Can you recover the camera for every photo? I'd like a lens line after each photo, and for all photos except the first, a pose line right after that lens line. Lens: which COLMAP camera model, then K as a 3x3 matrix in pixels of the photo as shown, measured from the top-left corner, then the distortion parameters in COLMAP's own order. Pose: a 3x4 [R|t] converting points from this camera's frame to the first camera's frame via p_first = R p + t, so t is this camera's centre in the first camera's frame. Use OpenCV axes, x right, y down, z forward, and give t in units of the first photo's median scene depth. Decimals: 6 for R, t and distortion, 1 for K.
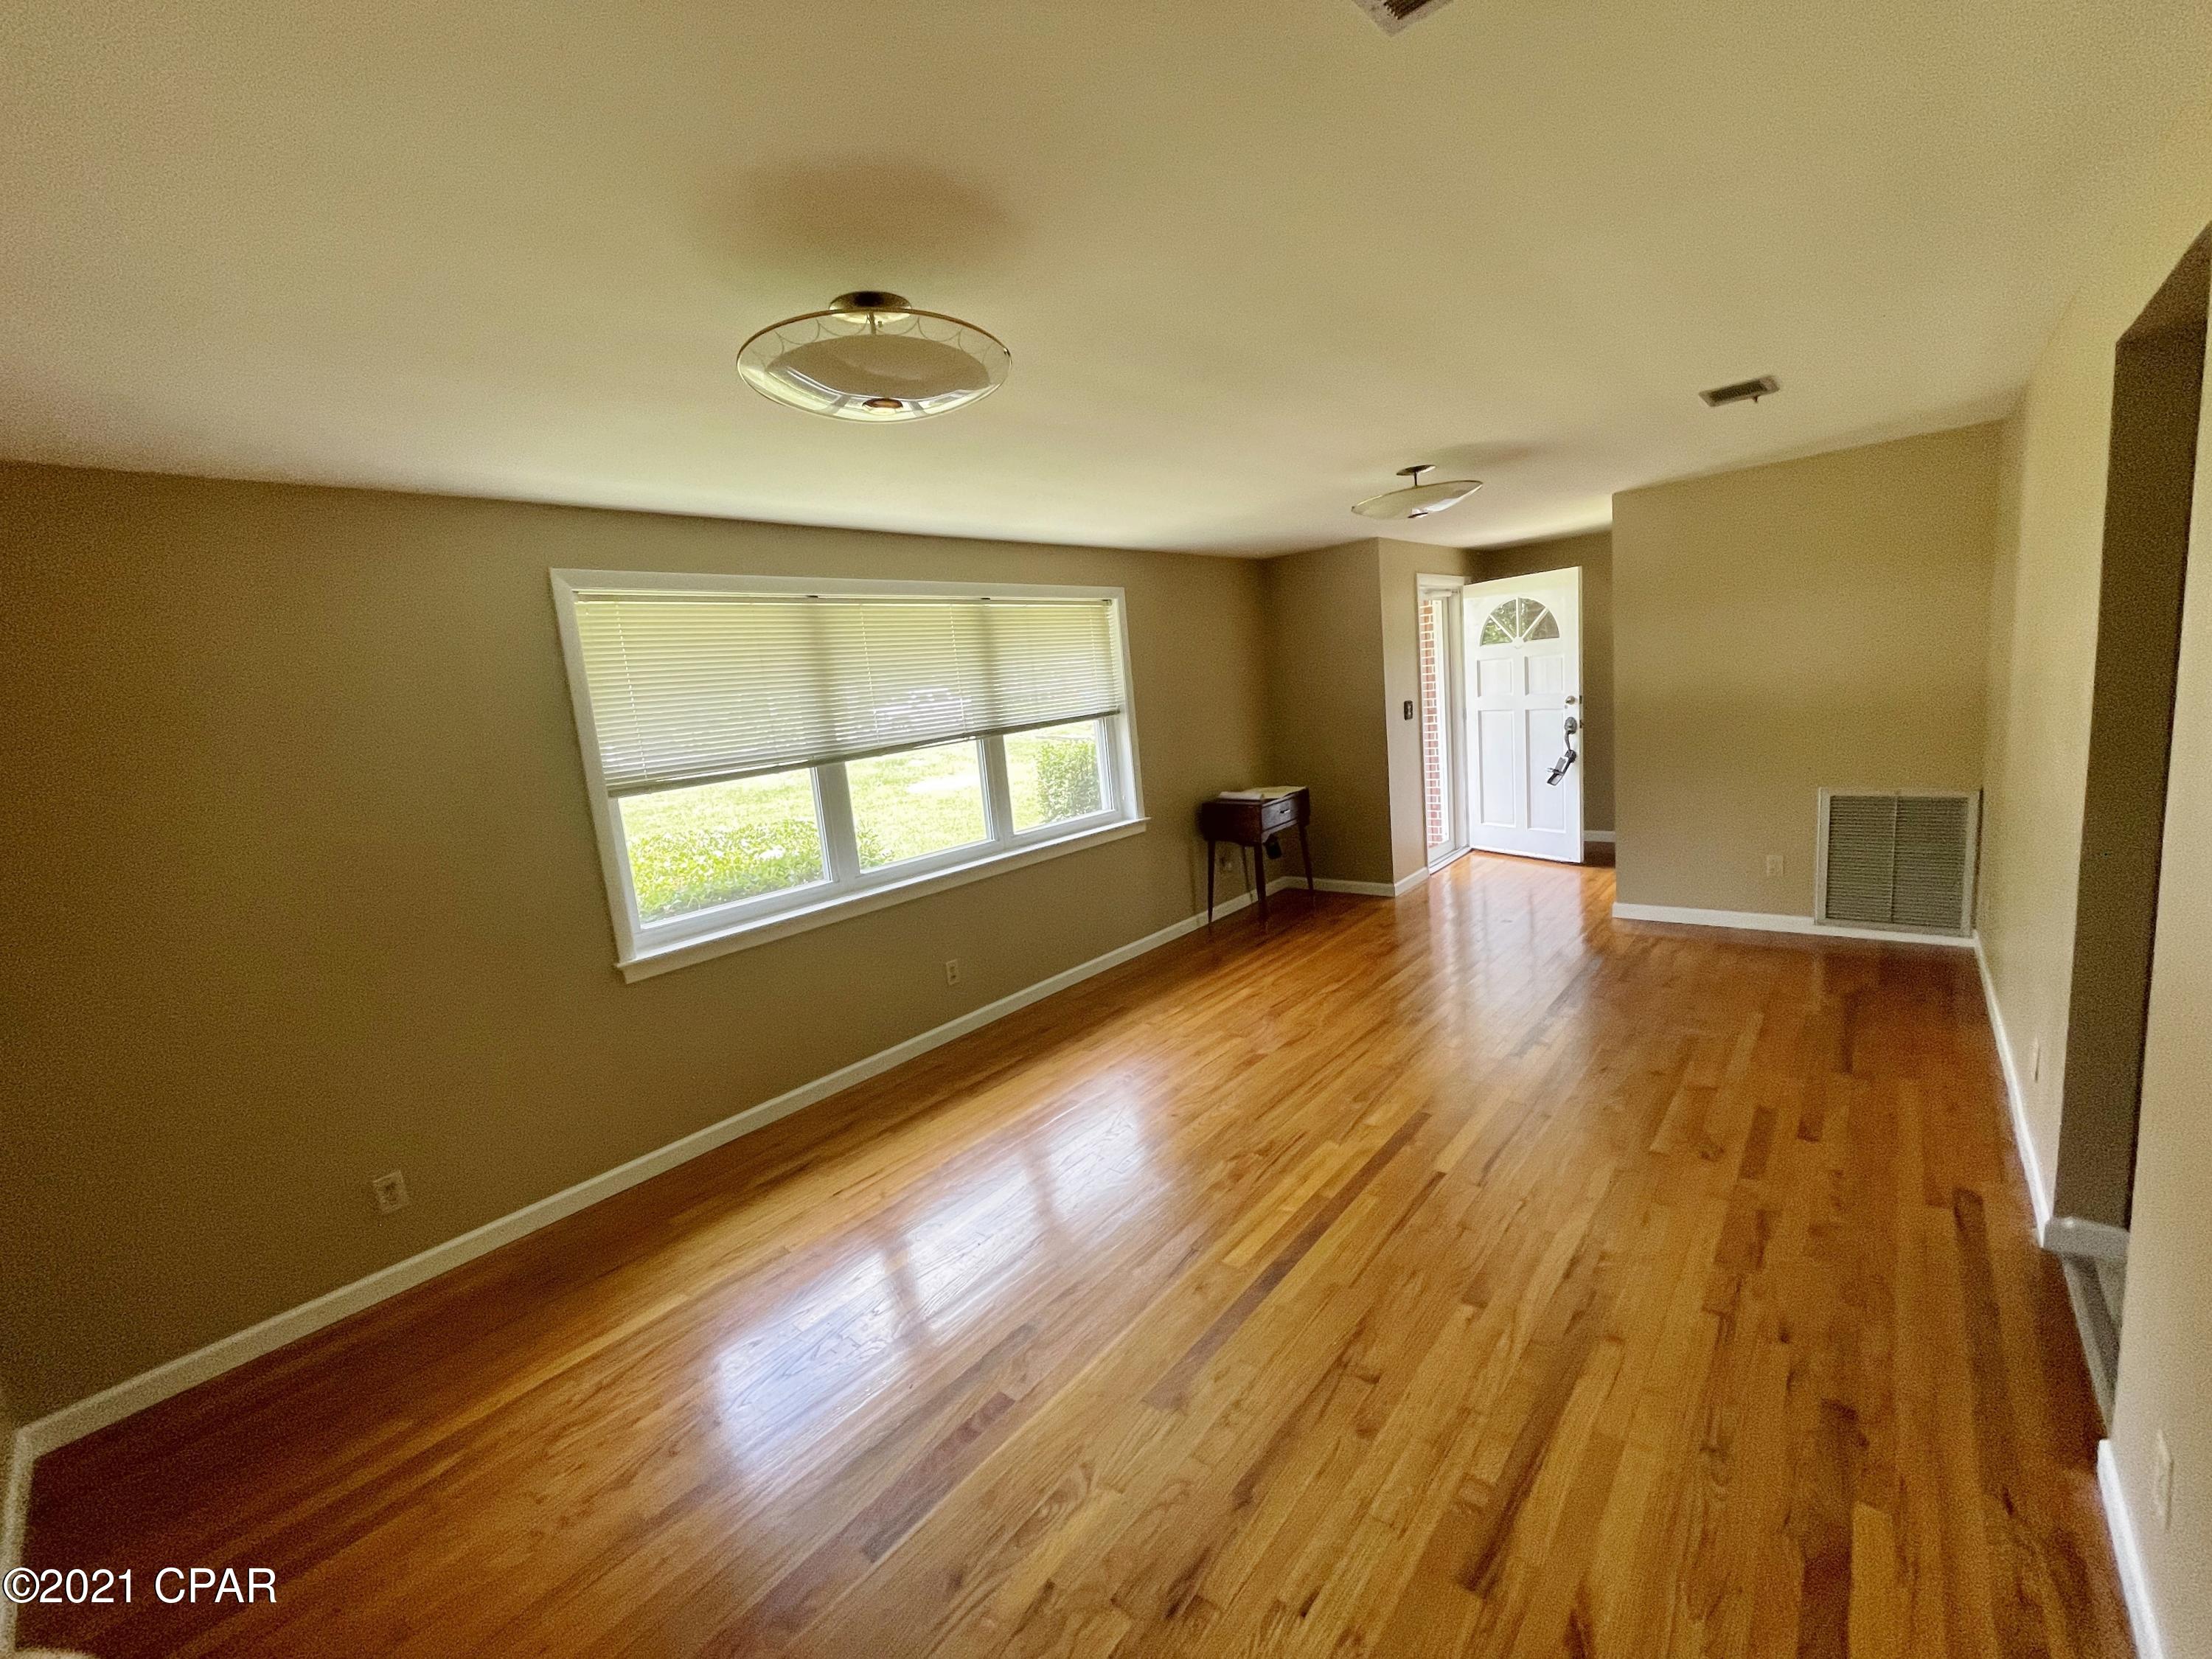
lens RADIAL K [[900.5, 0, 1103.7], [0, 900.5, 824.3], [0, 0, 1]] dist [0.000443, 0.000143]
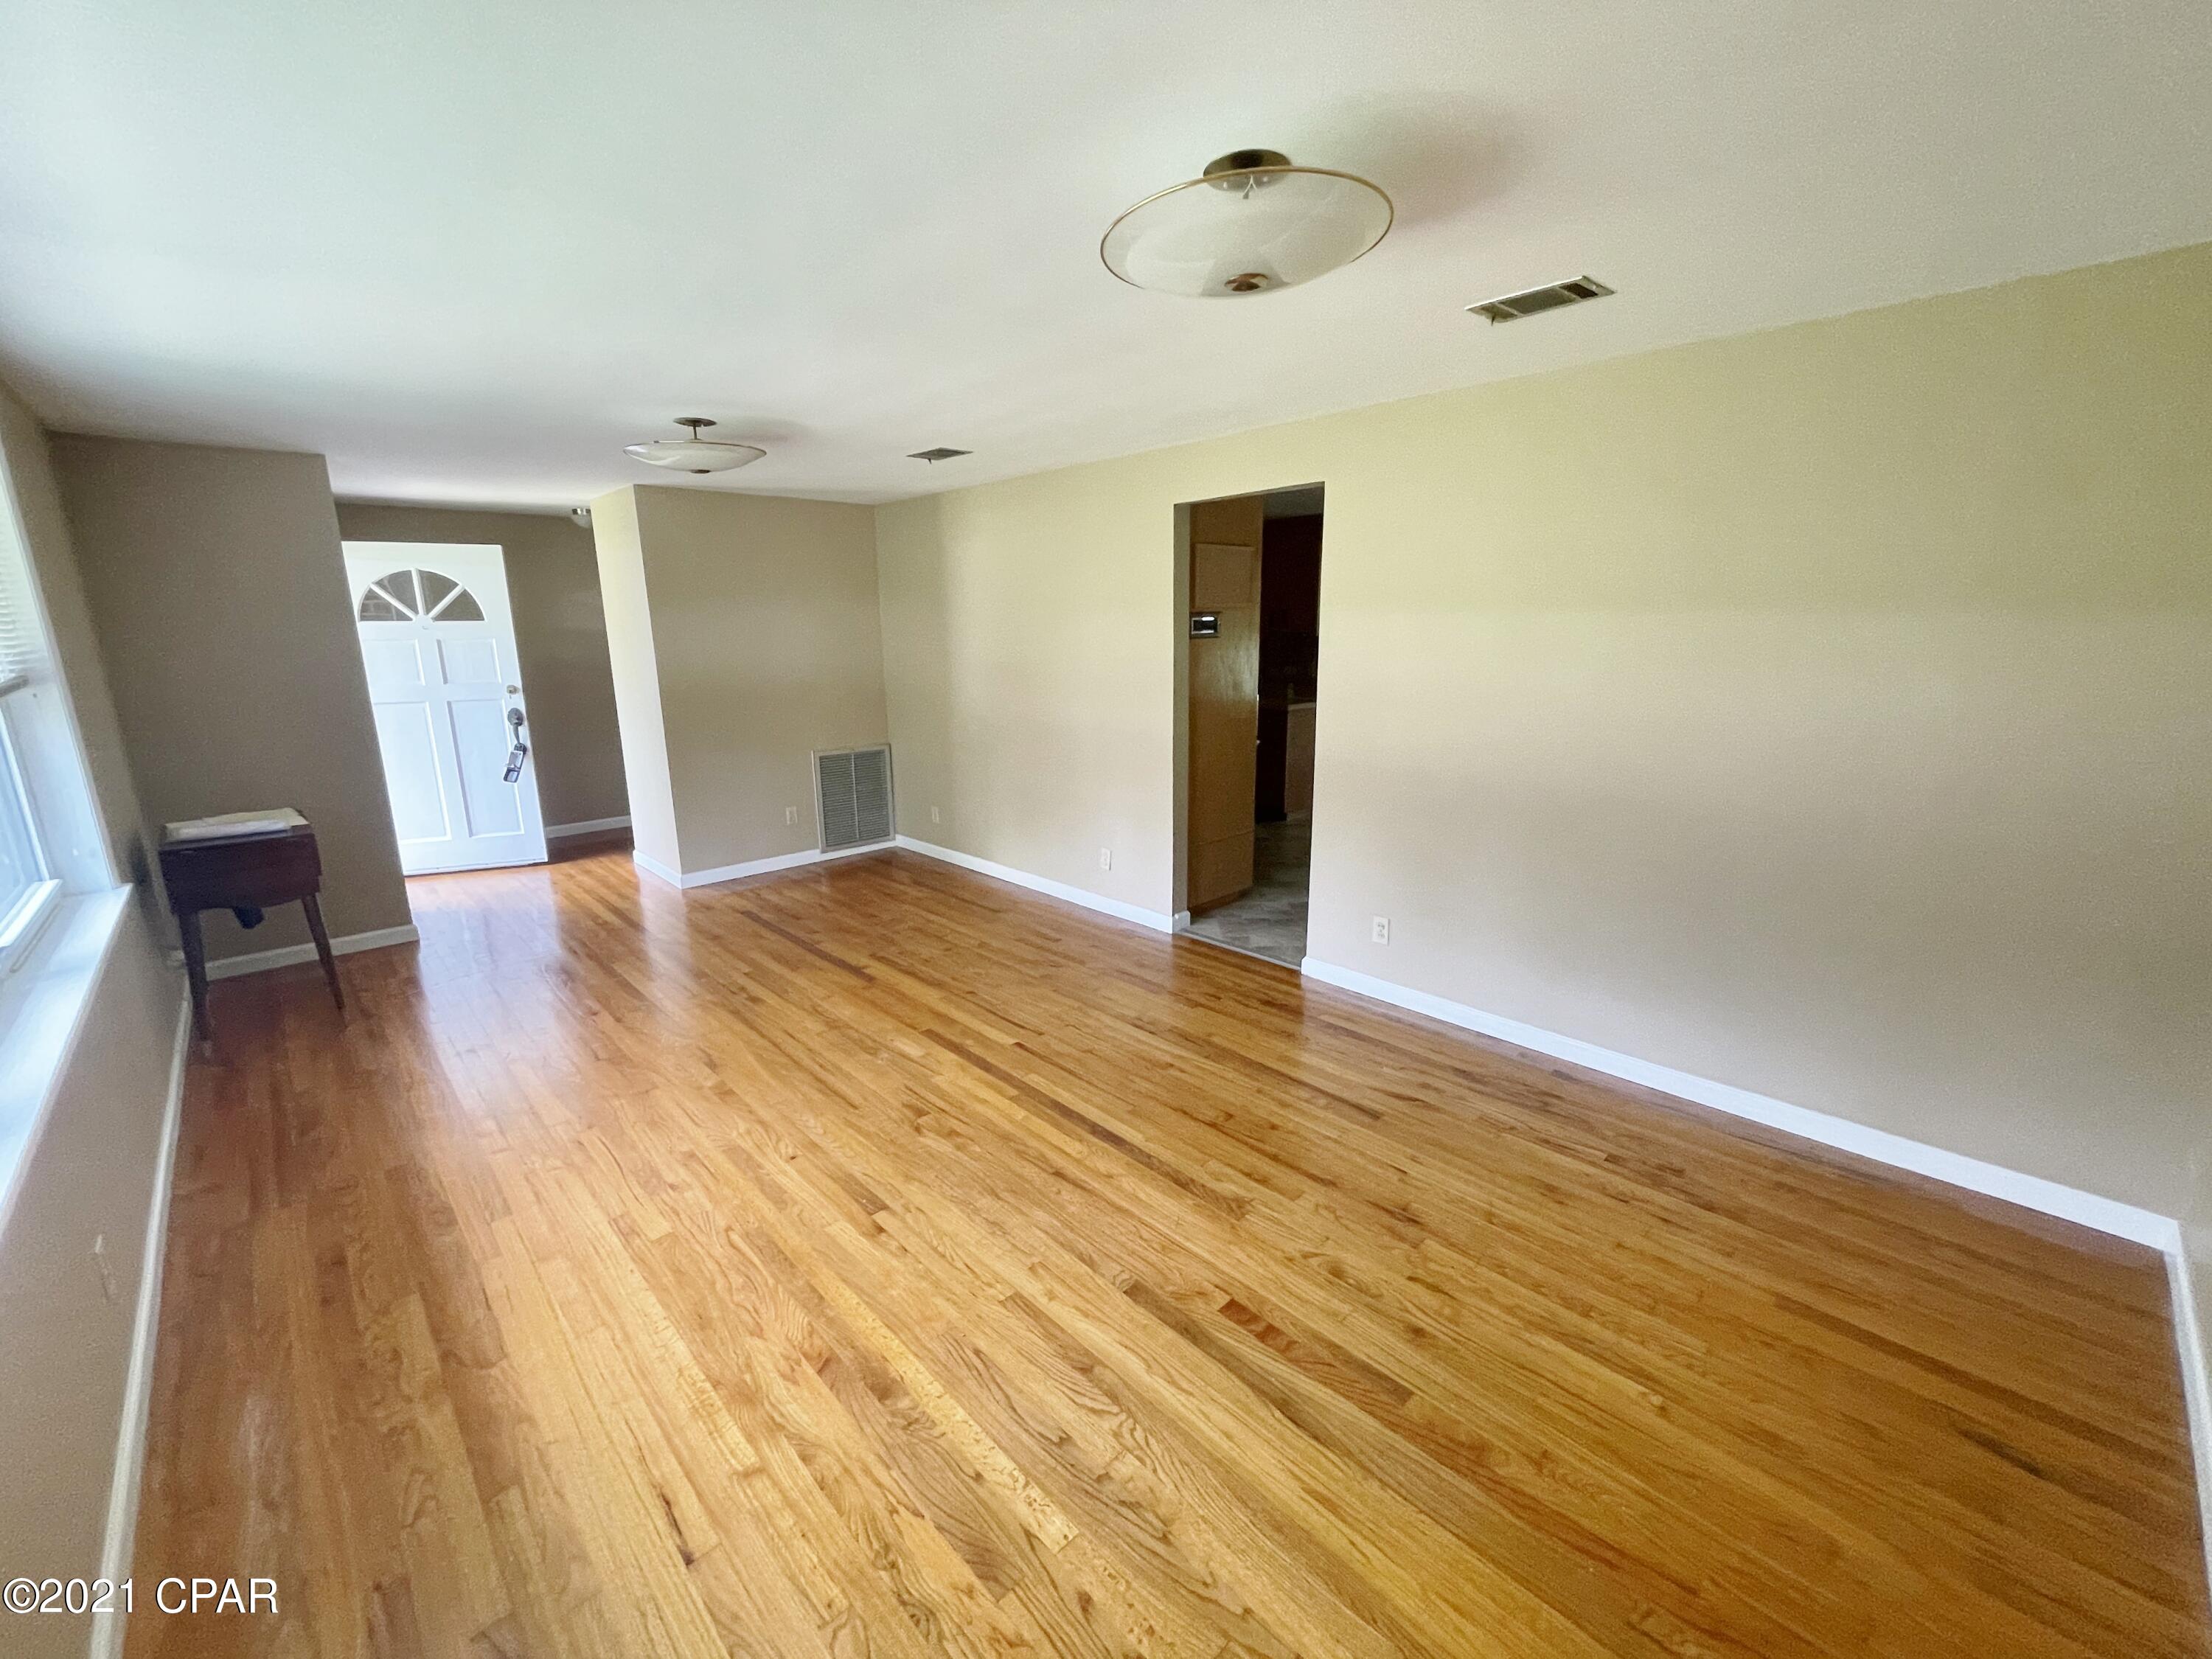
lens RADIAL K [[900.5, 0, 1103.7], [0, 900.5, 824.3], [0, 0, 1]] dist [0.000443, 0.000143]
pose [[0.098269, -0.125773, 0.987180, -0.576458], [0.154174, 0.981929, 0.109756, -0.016091], [-0.983145, 0.141412, 0.115884, 0.513871]]
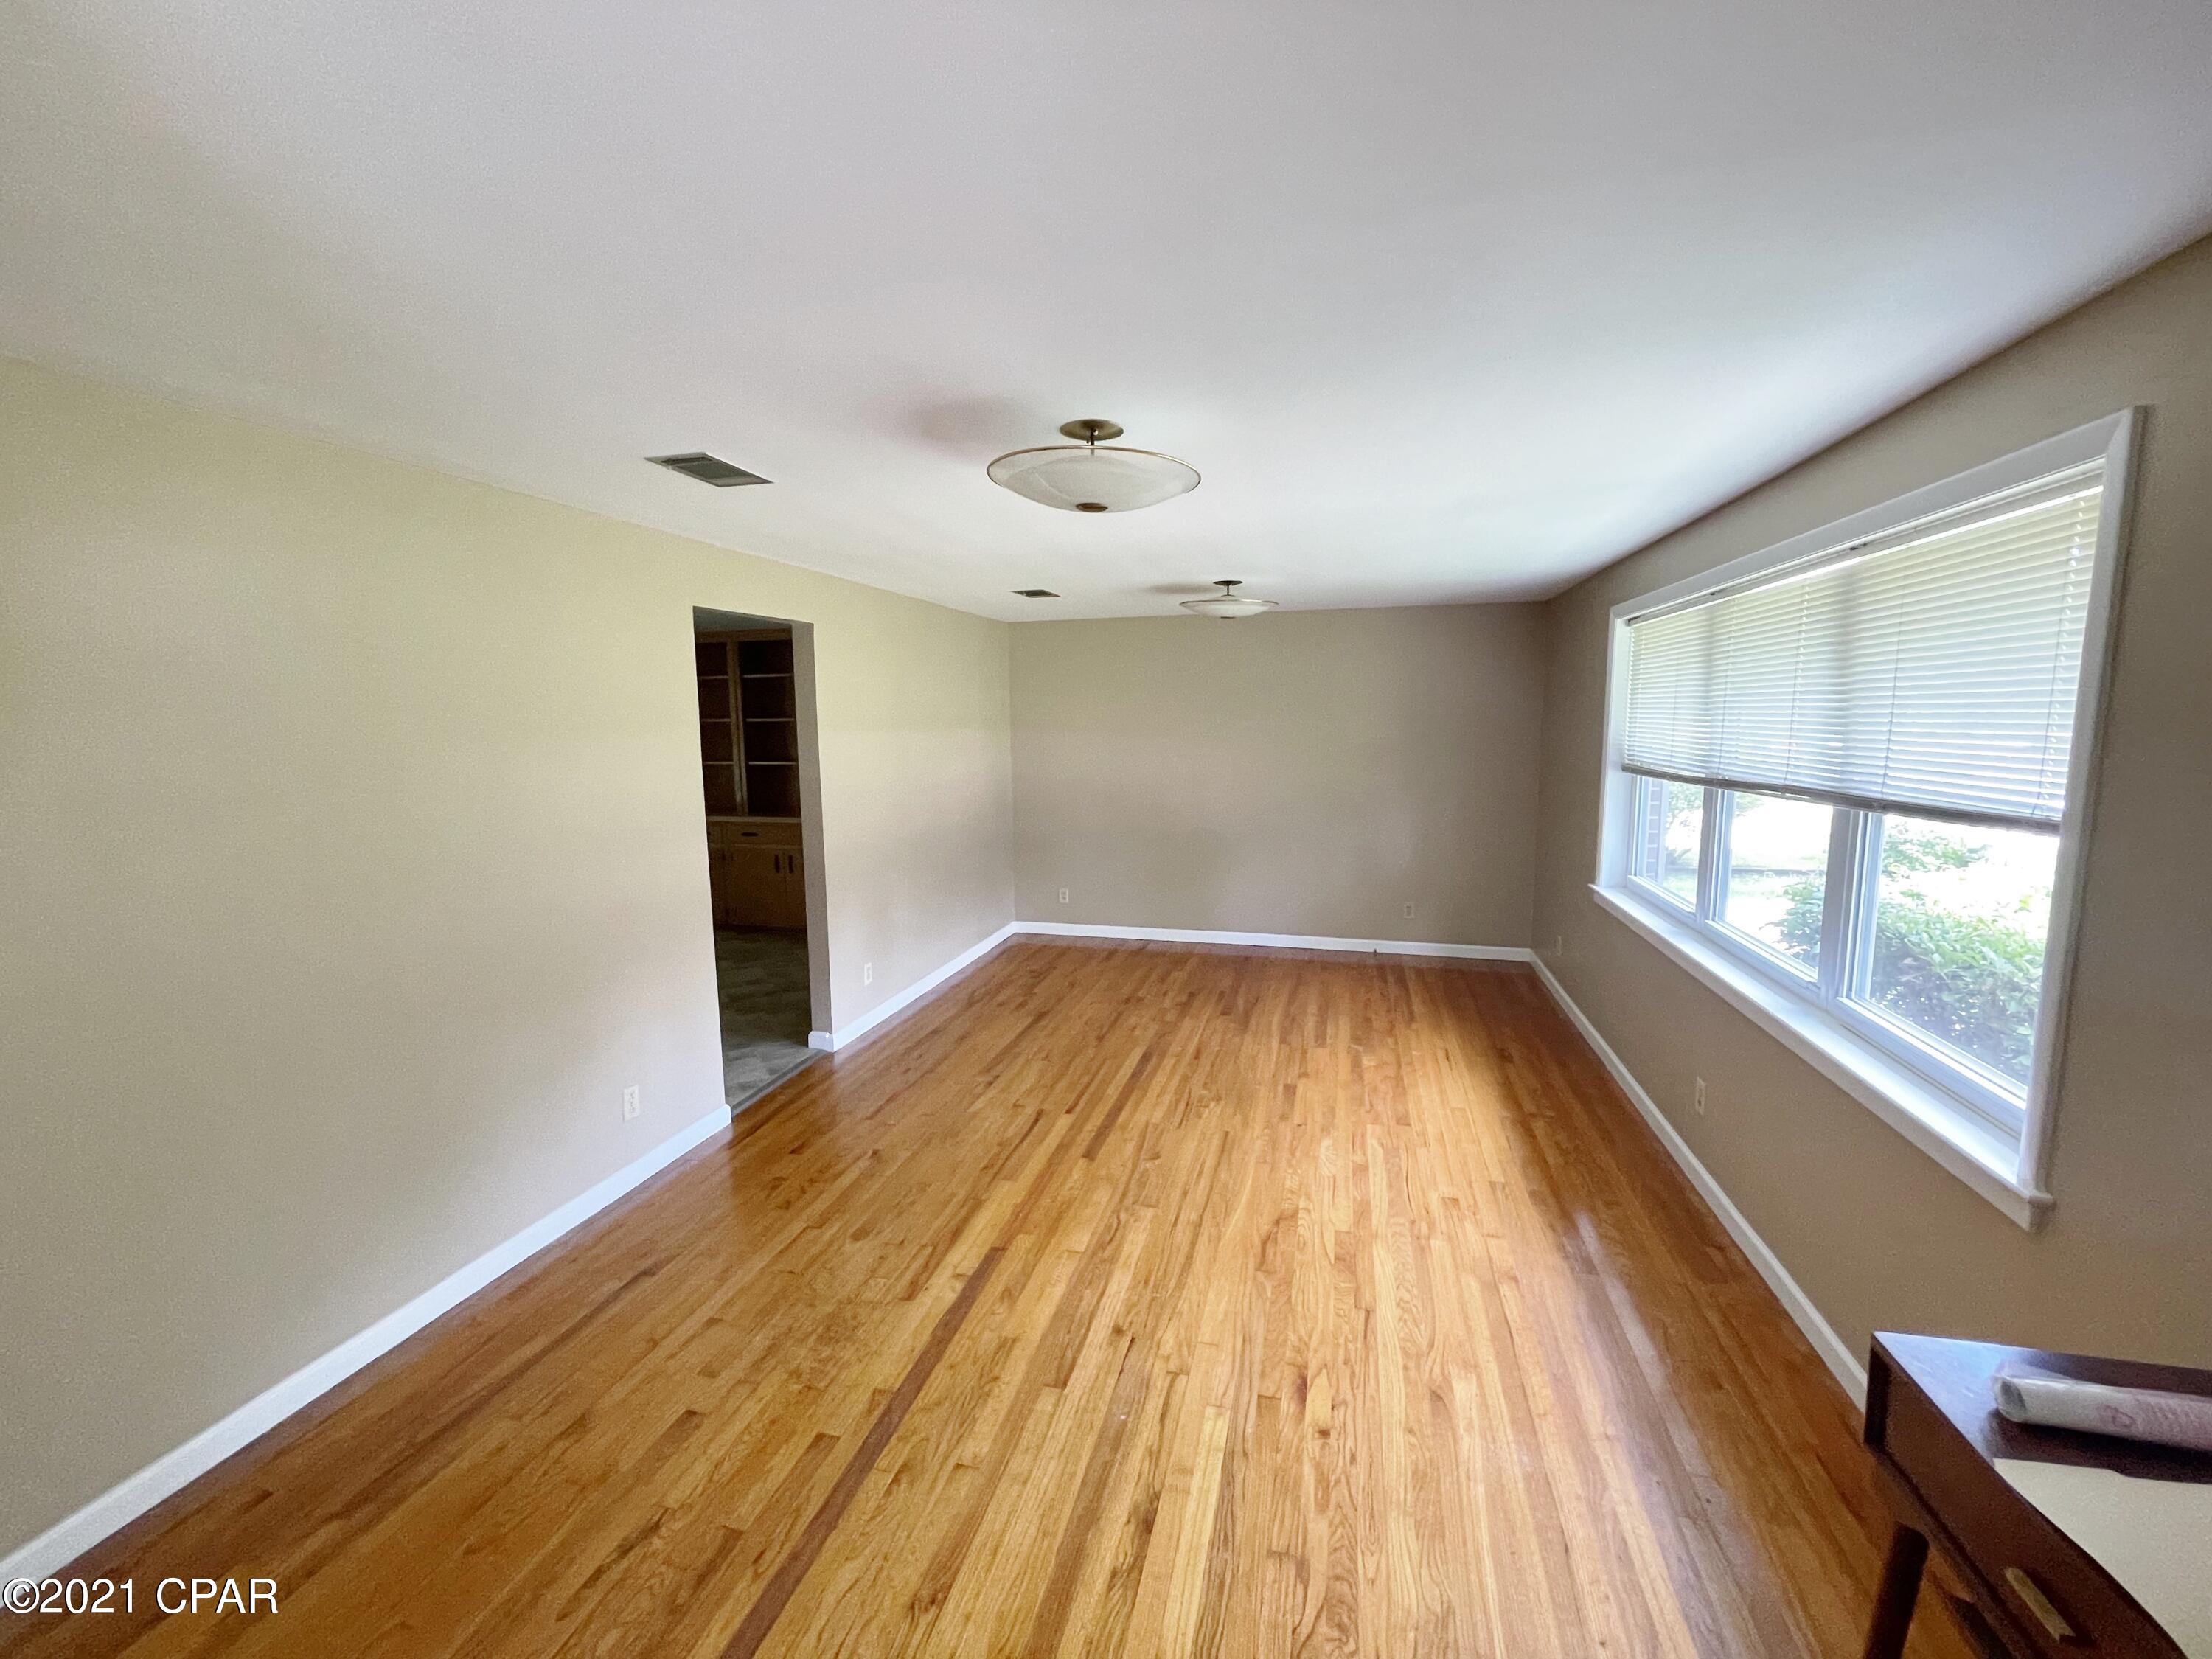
lens RADIAL K [[900.5, 0, 1103.7], [0, 900.5, 824.3], [0, 0, 1]] dist [0.000443, 0.000143]
pose [[-0.895541, 0.157044, -0.416345, 0.601763], [0.028218, 0.953811, 0.299079, -0.313614], [0.444083, 0.256089, -0.858609, 1.519575]]
